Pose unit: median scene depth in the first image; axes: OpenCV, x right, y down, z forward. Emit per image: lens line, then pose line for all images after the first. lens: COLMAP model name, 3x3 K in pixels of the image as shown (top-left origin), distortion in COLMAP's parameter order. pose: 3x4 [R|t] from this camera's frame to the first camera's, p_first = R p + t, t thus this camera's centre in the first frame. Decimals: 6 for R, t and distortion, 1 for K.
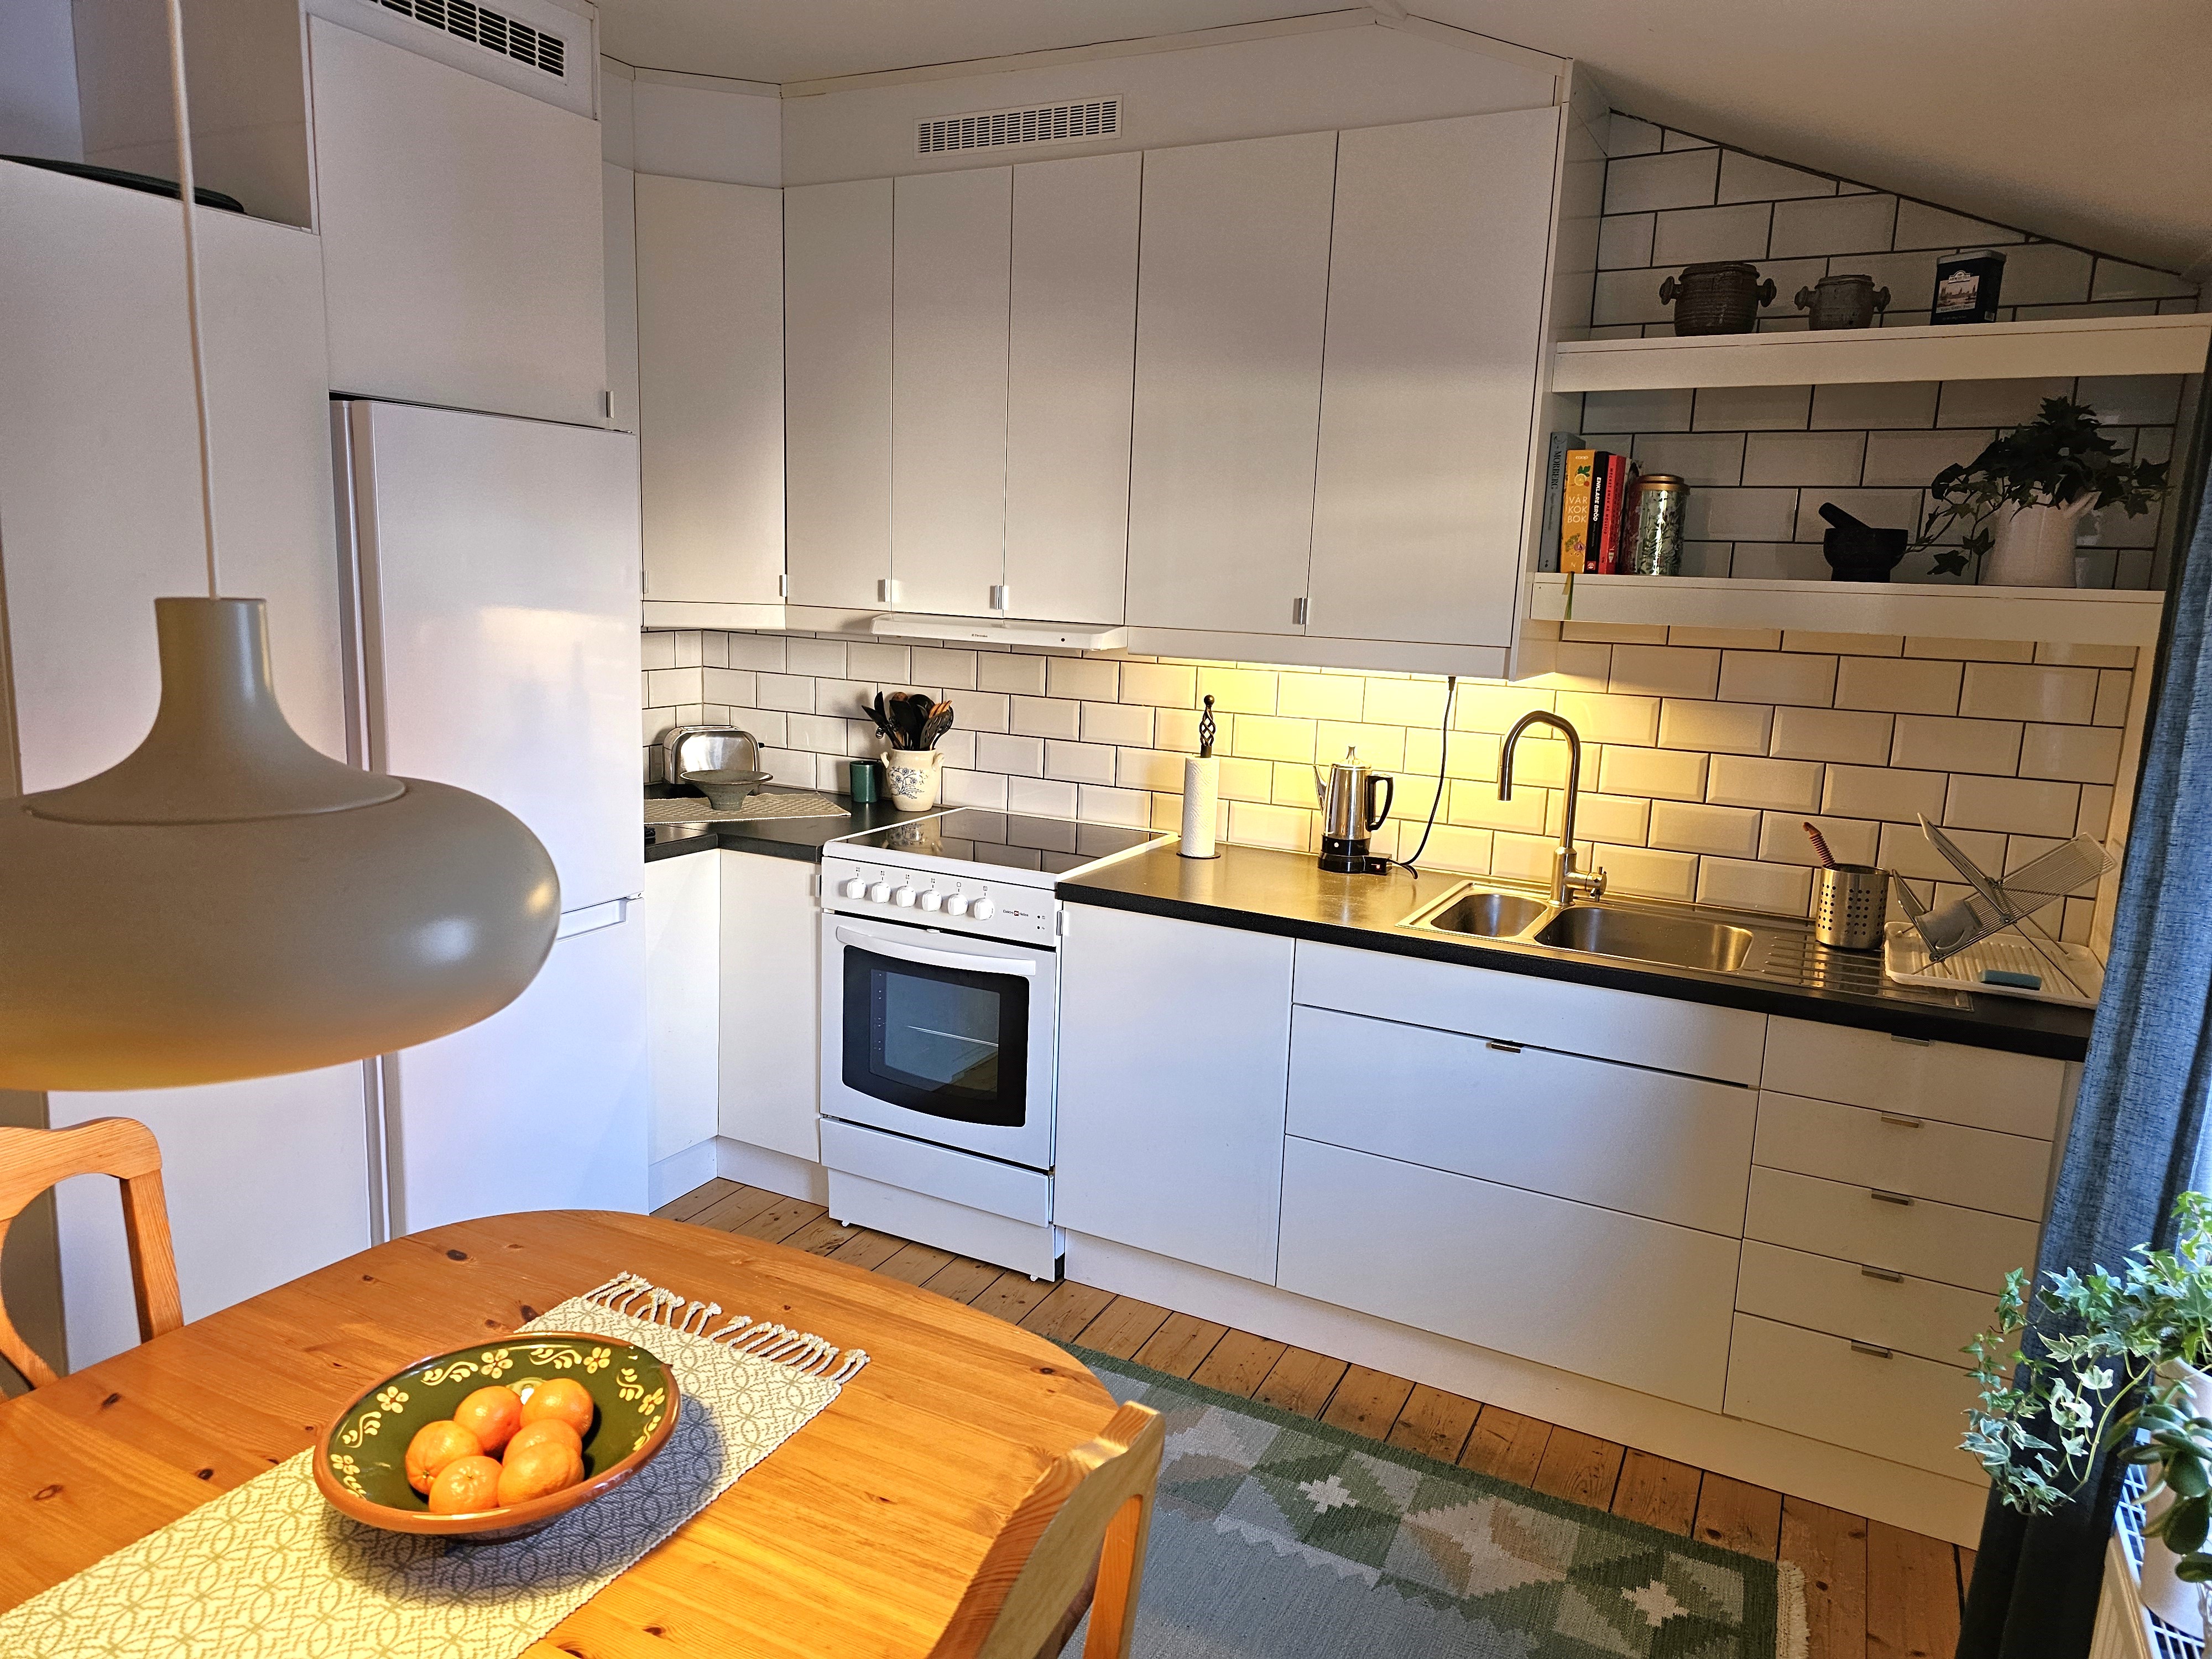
lens RADIAL K [[1454.6, 0, 1100.5], [0, 1454.6, 816.4], [0, 0, 1]] dist [0.002953, -0.000079]
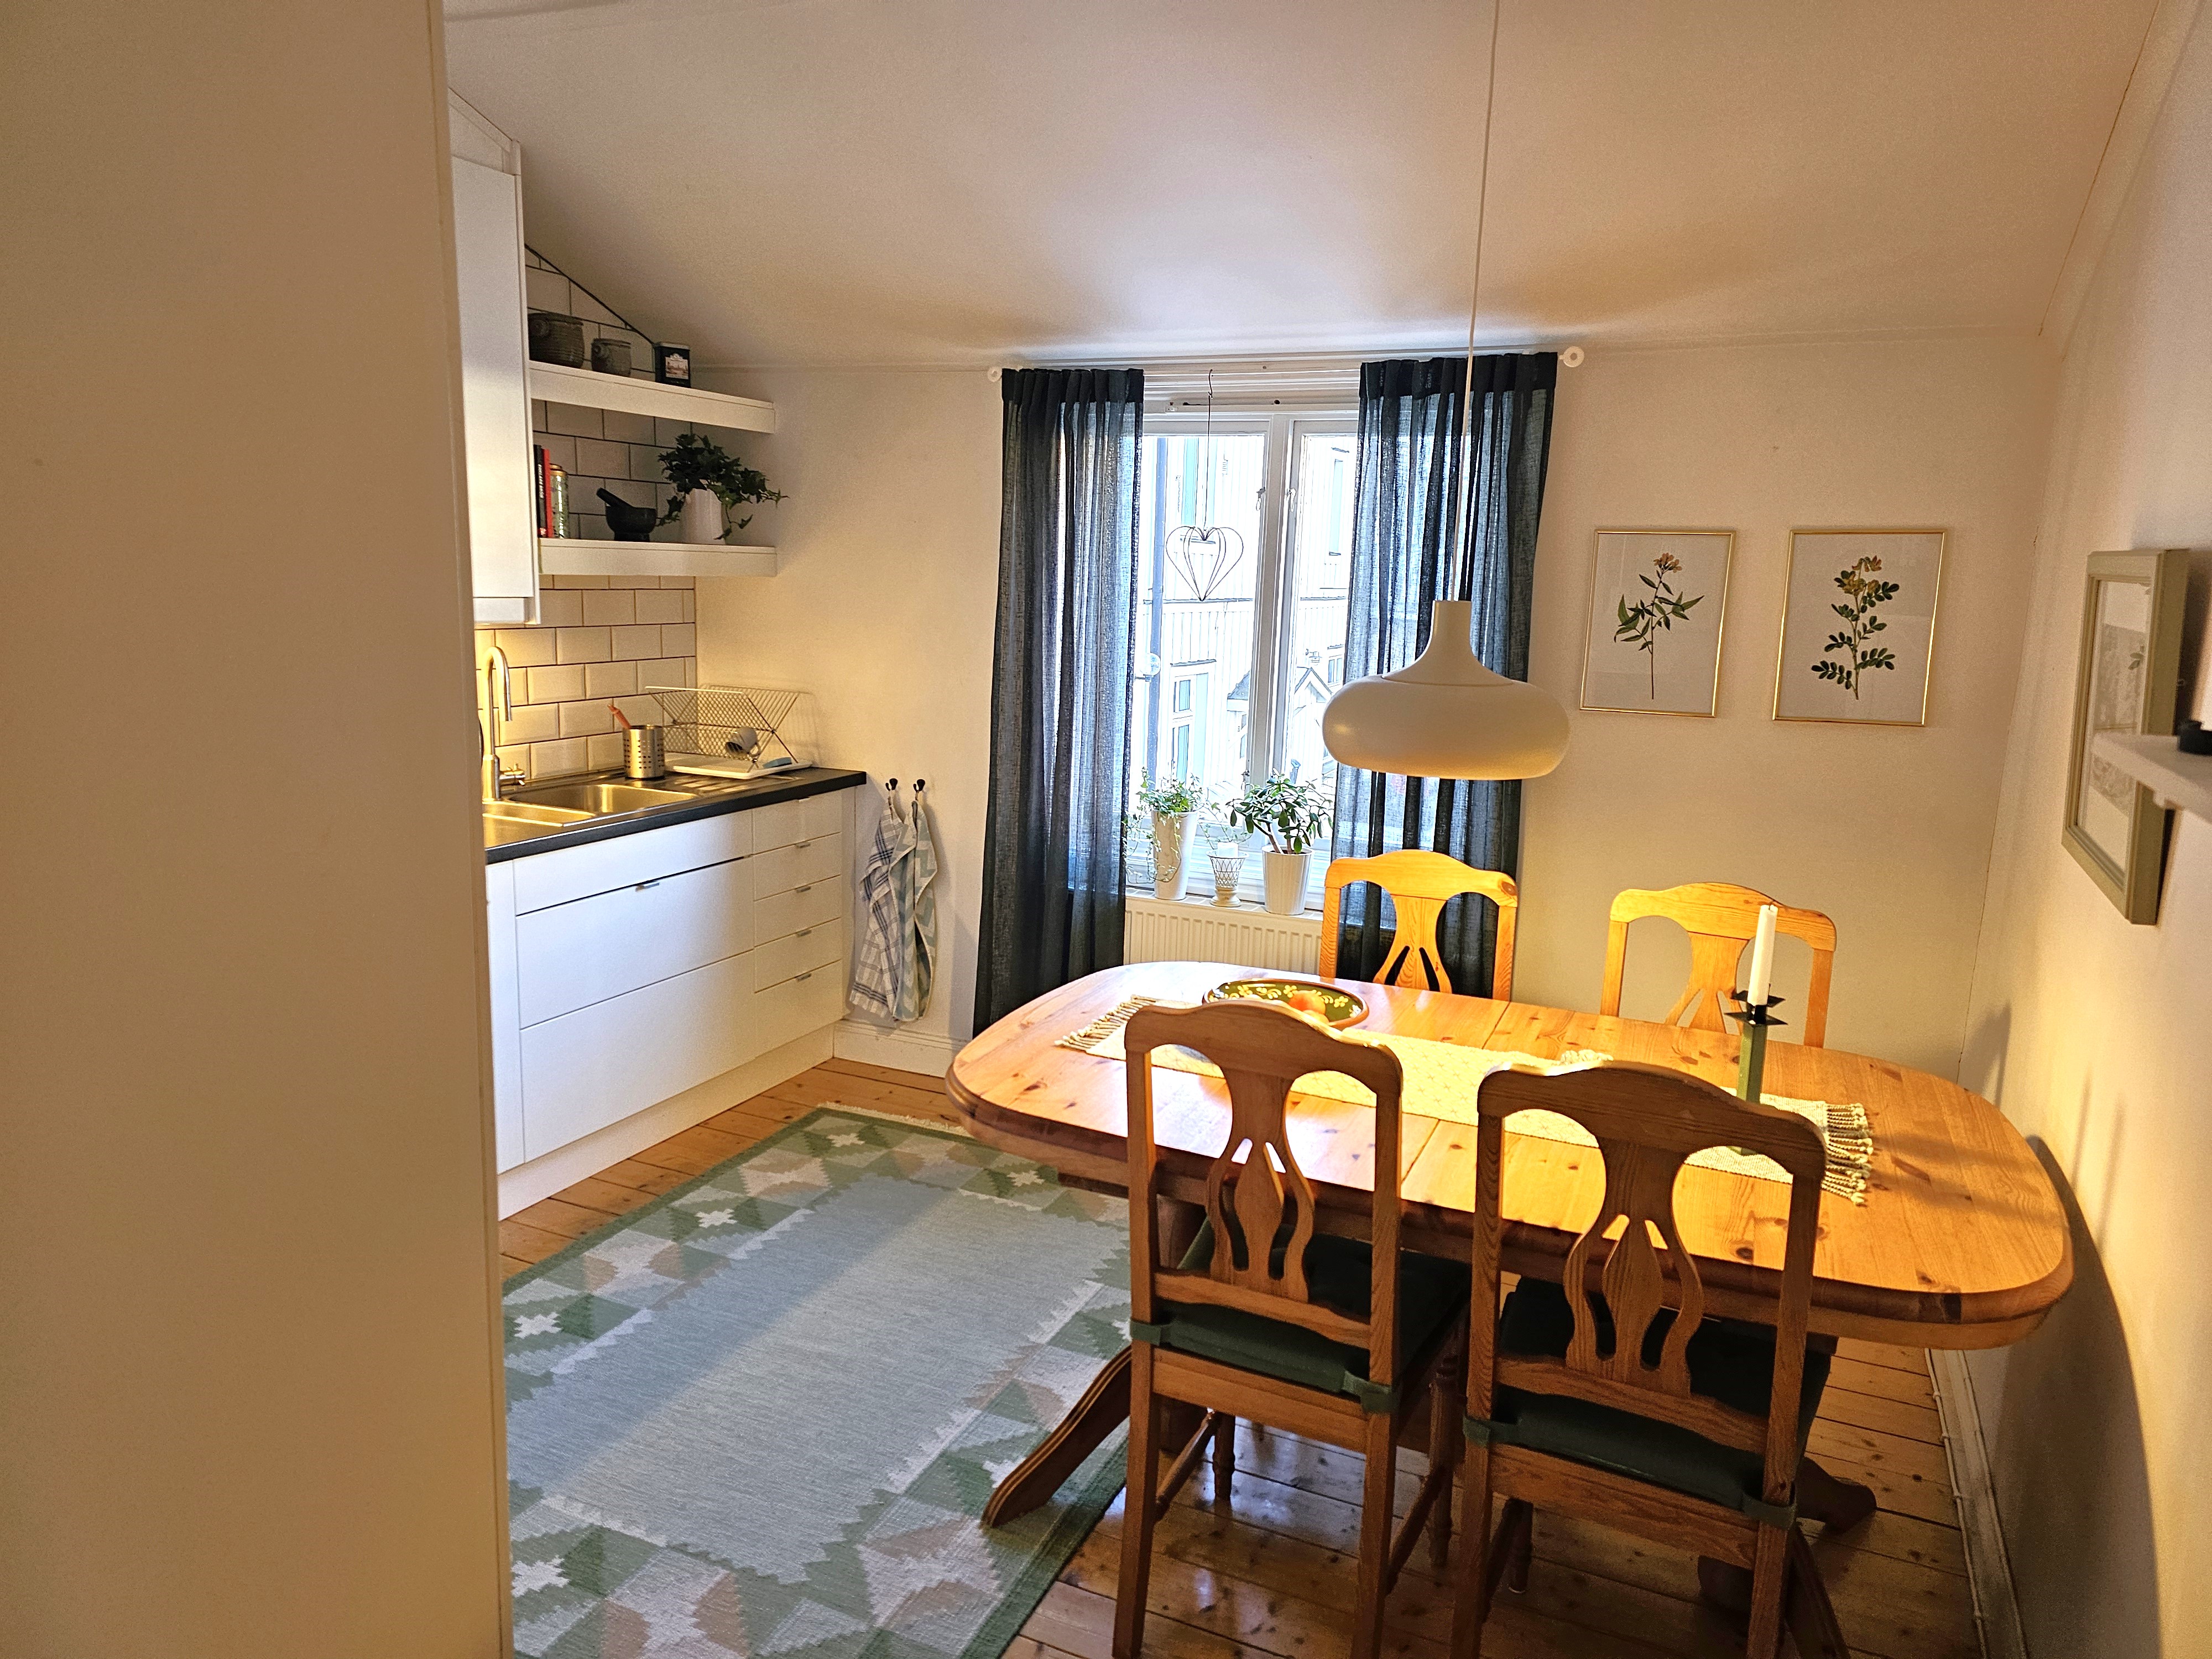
lens RADIAL K [[1454.6, 0, 1100.5], [0, 1454.6, 816.4], [0, 0, 1]] dist [0.002953, -0.000079]
pose [[-0.048853, -0.211060, 0.976252, -1.103034], [0.140772, 0.966207, 0.215933, -0.146256], [-0.988836, 0.147978, -0.017491, 0.592738]]
